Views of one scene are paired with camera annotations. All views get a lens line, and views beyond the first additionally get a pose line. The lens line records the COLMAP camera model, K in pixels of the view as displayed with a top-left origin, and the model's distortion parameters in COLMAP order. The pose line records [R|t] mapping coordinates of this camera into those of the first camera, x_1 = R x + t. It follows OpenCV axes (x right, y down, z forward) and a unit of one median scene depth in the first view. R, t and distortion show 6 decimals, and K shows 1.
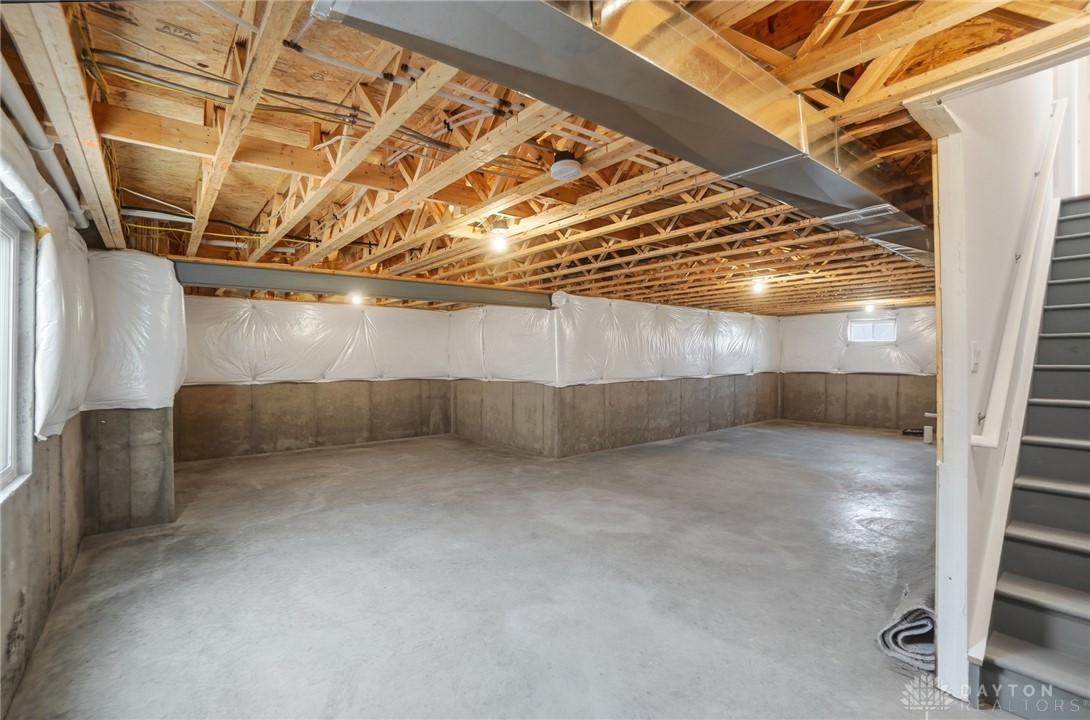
lens RADIAL K [[493.6, 0, 522.8], [0, 493.6, 359.8], [0, 0, 1]] dist [-0.043145, 0.000182]
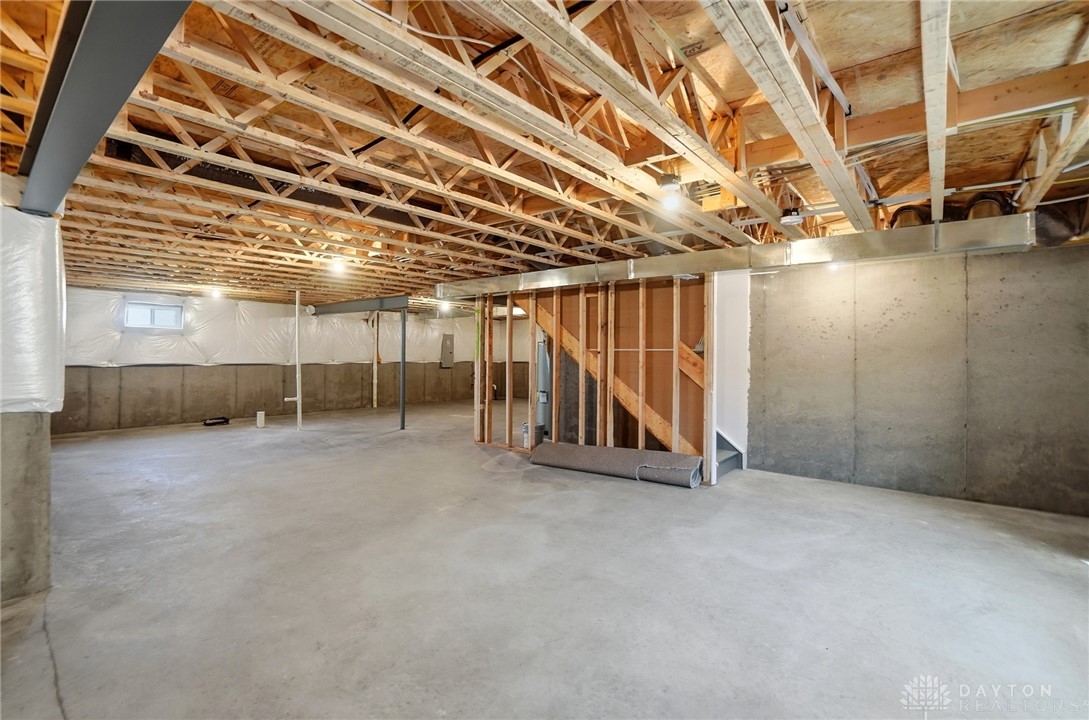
lens RADIAL K [[488.9, 0, 544.7], [0, 488.9, 333.2], [0, 0, 1]] dist [-0.073663, 0.025407]
pose [[-0.218232, 0.038944, 0.975120, -0.533479], [0.000116, 0.999204, -0.039880, 0.007641], [-0.975897, -0.008590, -0.218062, 0.931828]]
